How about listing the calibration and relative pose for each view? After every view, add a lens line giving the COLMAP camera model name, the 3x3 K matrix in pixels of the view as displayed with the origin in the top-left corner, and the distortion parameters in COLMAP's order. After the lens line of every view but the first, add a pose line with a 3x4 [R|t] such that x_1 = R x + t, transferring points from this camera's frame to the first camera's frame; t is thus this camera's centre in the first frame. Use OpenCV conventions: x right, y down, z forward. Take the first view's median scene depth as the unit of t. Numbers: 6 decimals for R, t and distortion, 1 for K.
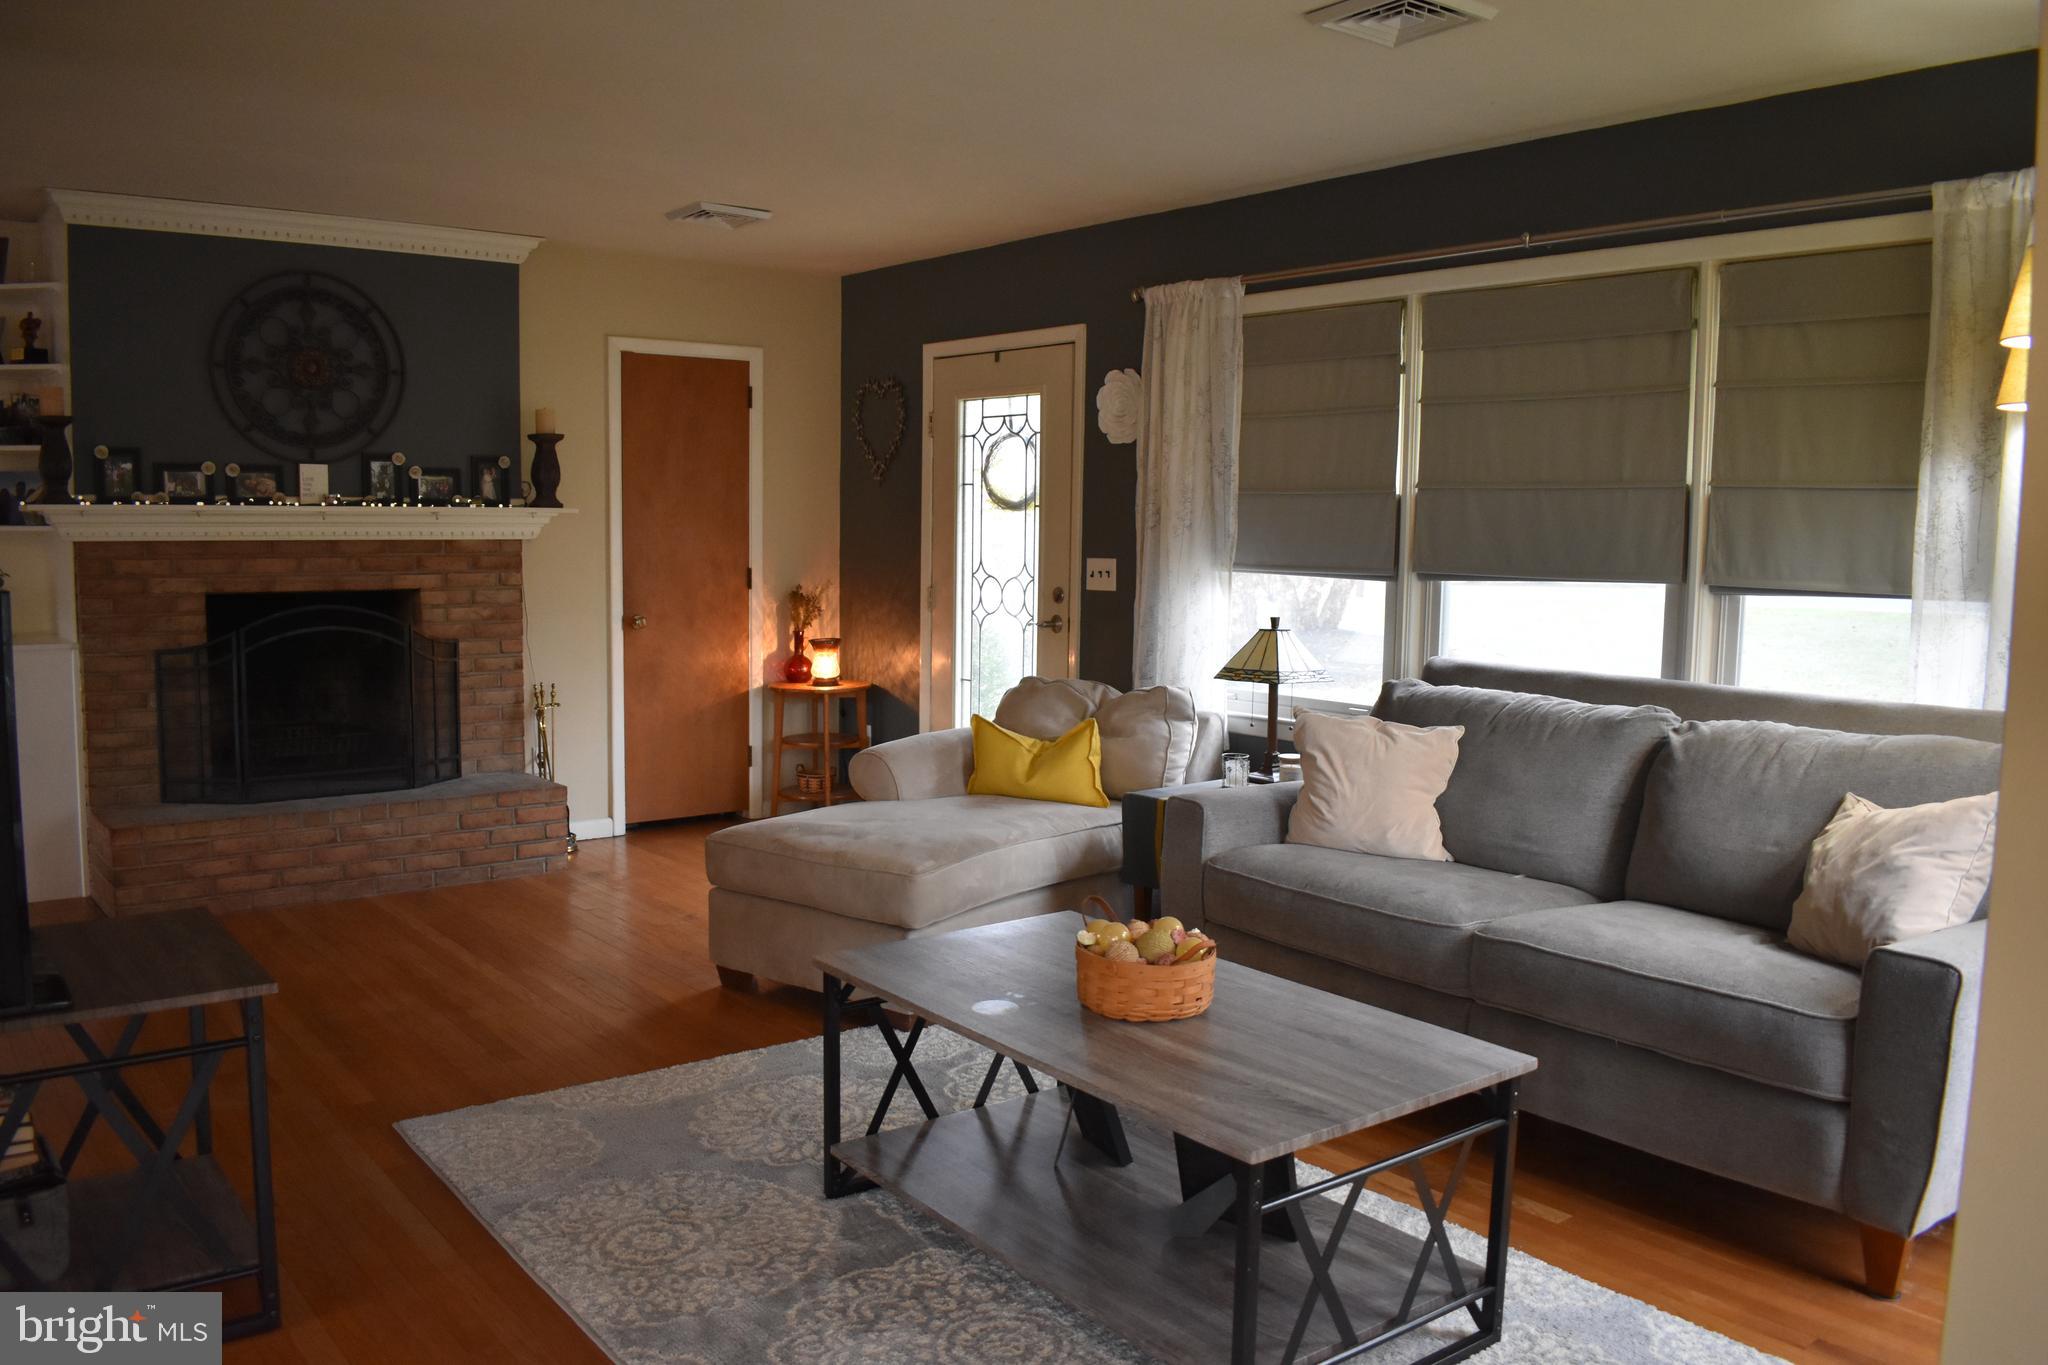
lens RADIAL K [[1624.0, 0, 1025.3], [0, 1624.0, 670.4], [0, 0, 1]] dist [-0.091378, 0.004331]
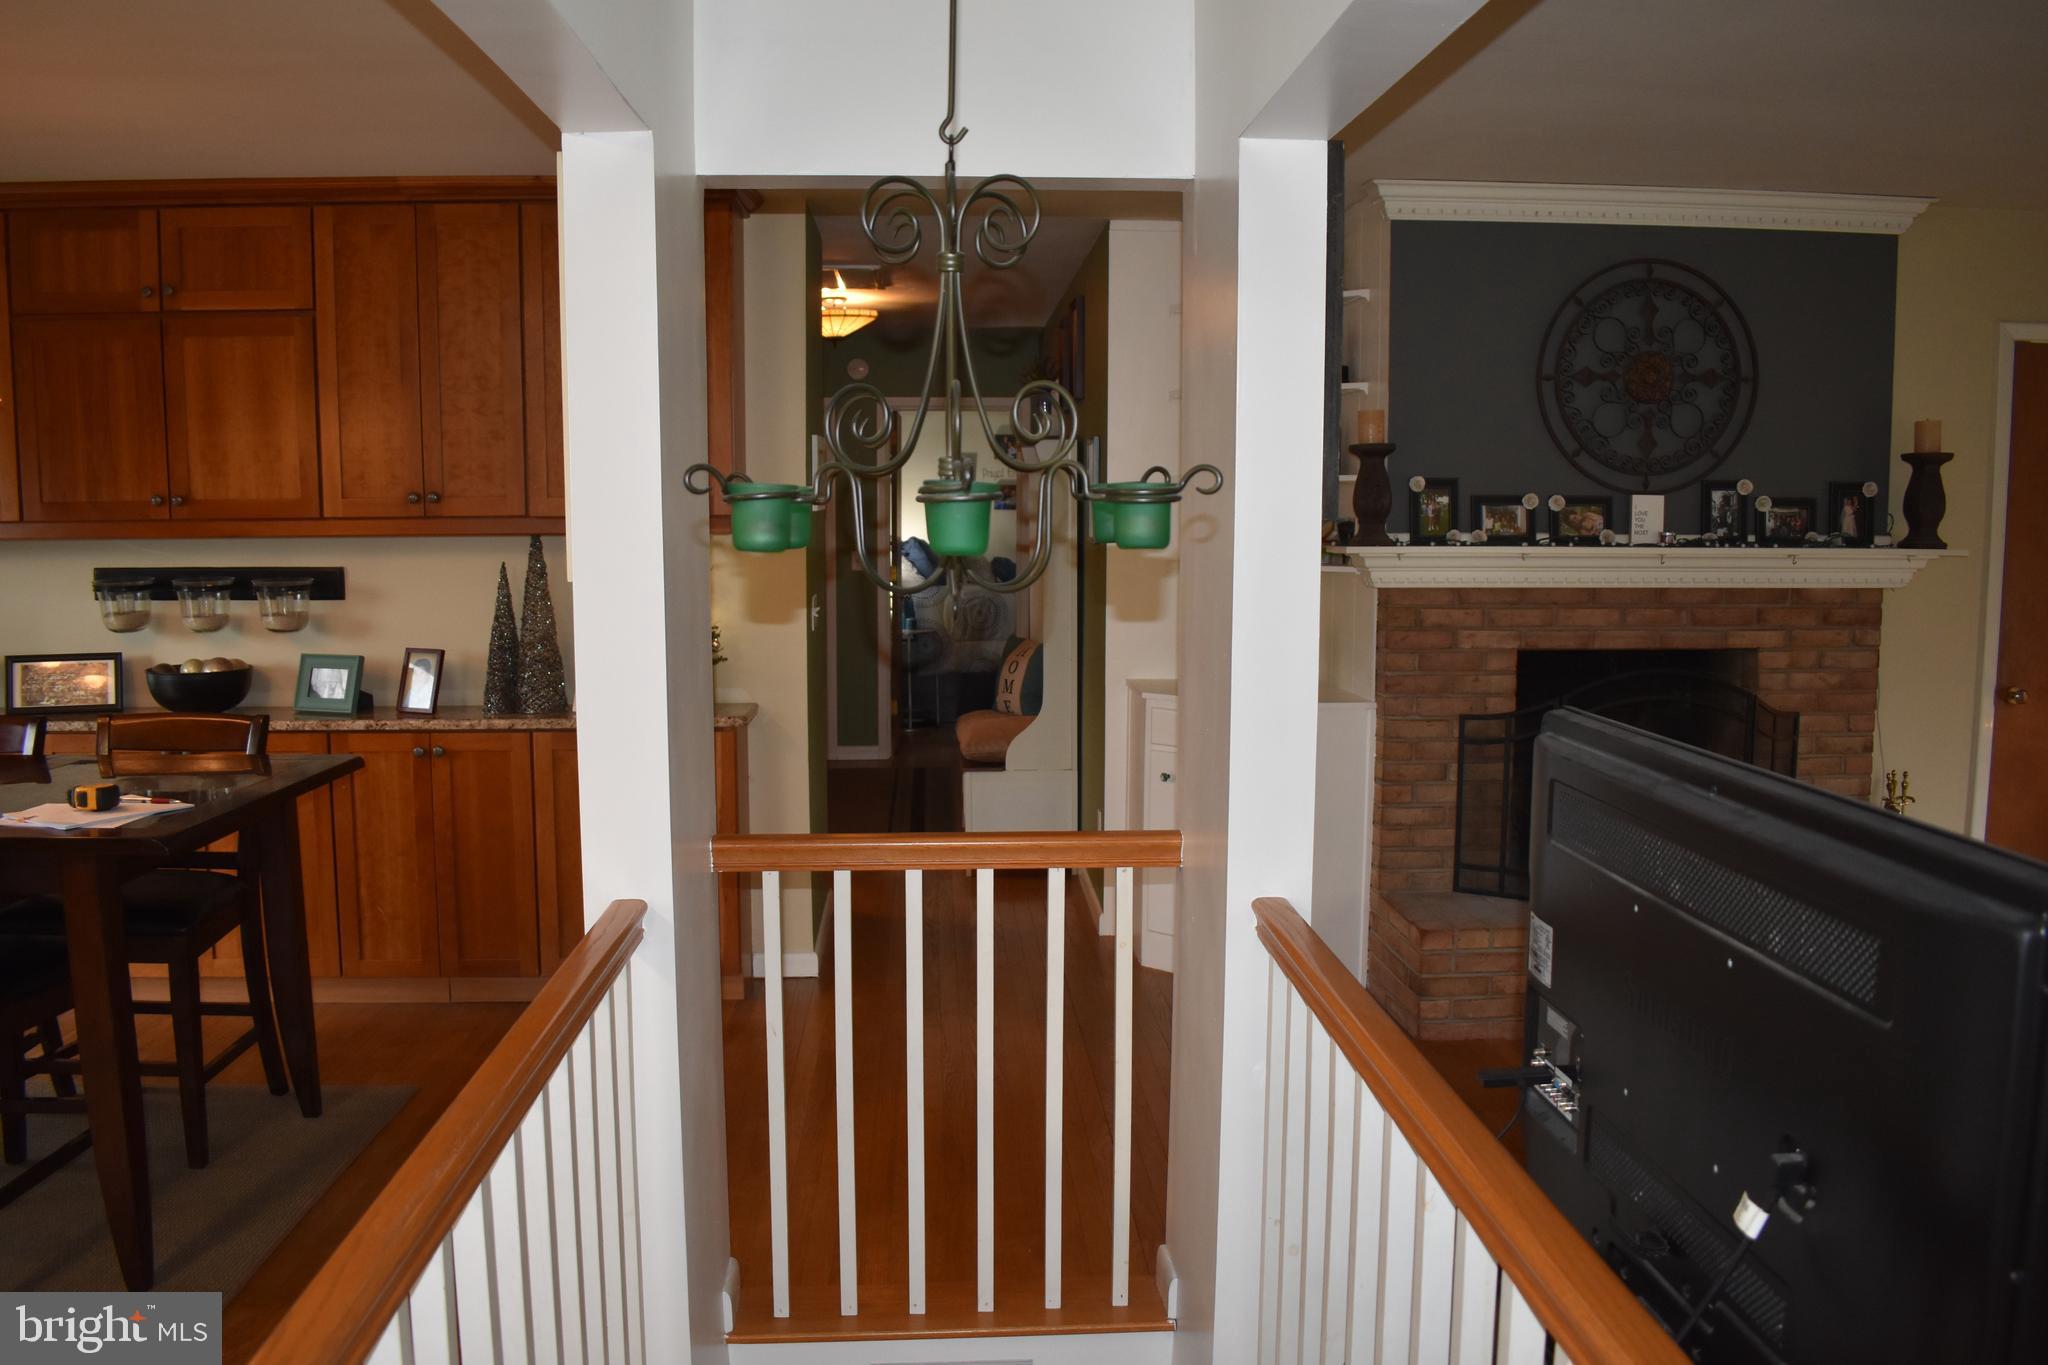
lens RADIAL K [[1624.0, 0, 1017.4], [0, 1624.0, 682.8], [0, 0, 1]] dist [-0.091378, 0.004331]
pose [[0.811934, 0.049771, -0.581623, -0.227269], [-0.044931, 0.998731, 0.022742, -0.037328], [0.582017, 0.007668, 0.813140, 0.143387]]
